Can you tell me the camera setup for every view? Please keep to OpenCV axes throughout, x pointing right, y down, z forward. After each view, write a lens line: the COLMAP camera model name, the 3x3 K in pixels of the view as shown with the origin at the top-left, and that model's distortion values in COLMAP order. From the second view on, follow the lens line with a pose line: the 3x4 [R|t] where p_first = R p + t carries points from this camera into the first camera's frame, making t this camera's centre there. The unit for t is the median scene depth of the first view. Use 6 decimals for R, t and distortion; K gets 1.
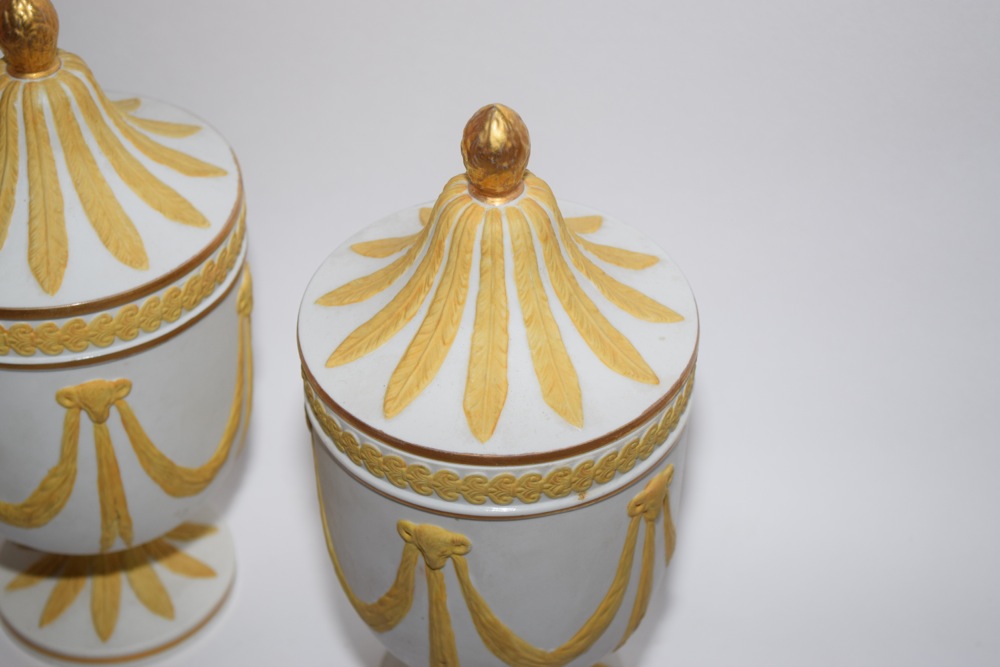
lens RADIAL K [[2222.4, 0, 500.0], [0, 2222.4, 333.5], [0, 0, 1]] dist [0.077986, -0.077558]
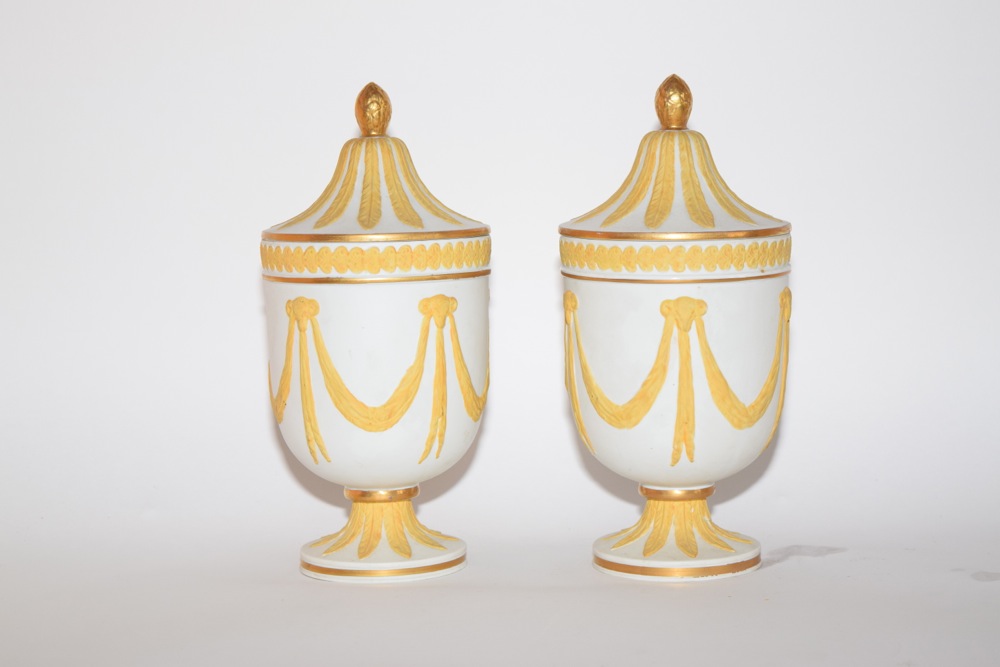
lens RADIAL K [[2222.4, 0, 500.0], [0, 2222.4, 333.5], [0, 0, 1]] dist [0.077986, -0.077558]
pose [[0.945192, -0.044121, 0.323521, -0.681366], [0.220545, 0.816911, -0.532932, 0.938445], [-0.240774, 0.575074, 0.781868, -0.268166]]
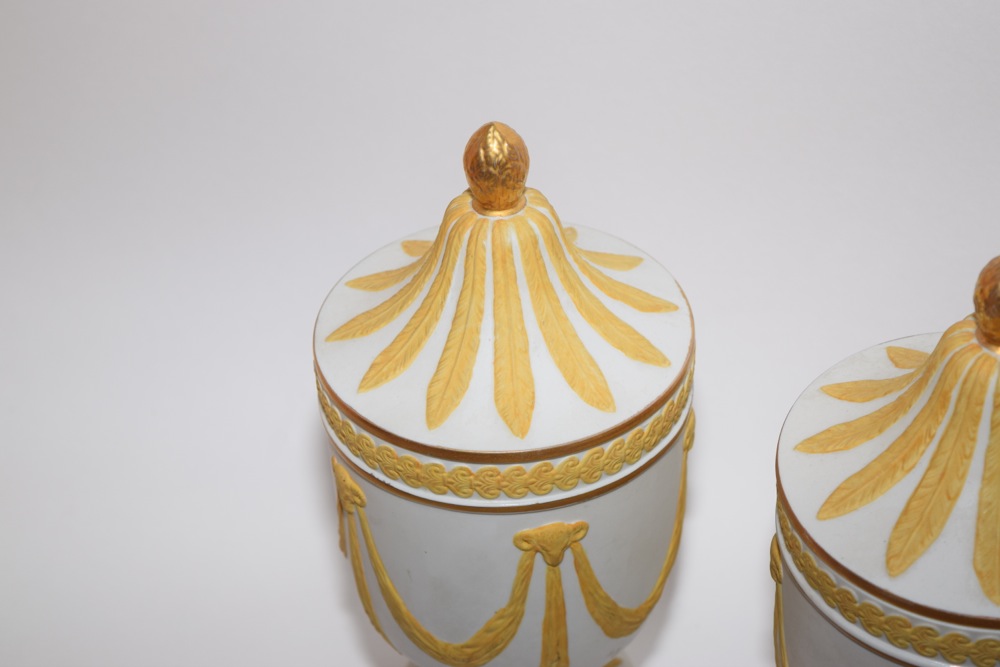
lens RADIAL K [[2222.4, 0, 500.0], [0, 2222.4, 333.5], [0, 0, 1]] dist [0.077986, -0.077558]
pose [[0.998315, 0.006670, -0.057647, -0.153231], [-0.008016, 0.999700, -0.023152, -0.040058], [0.057475, 0.023575, 0.998069, 0.025549]]
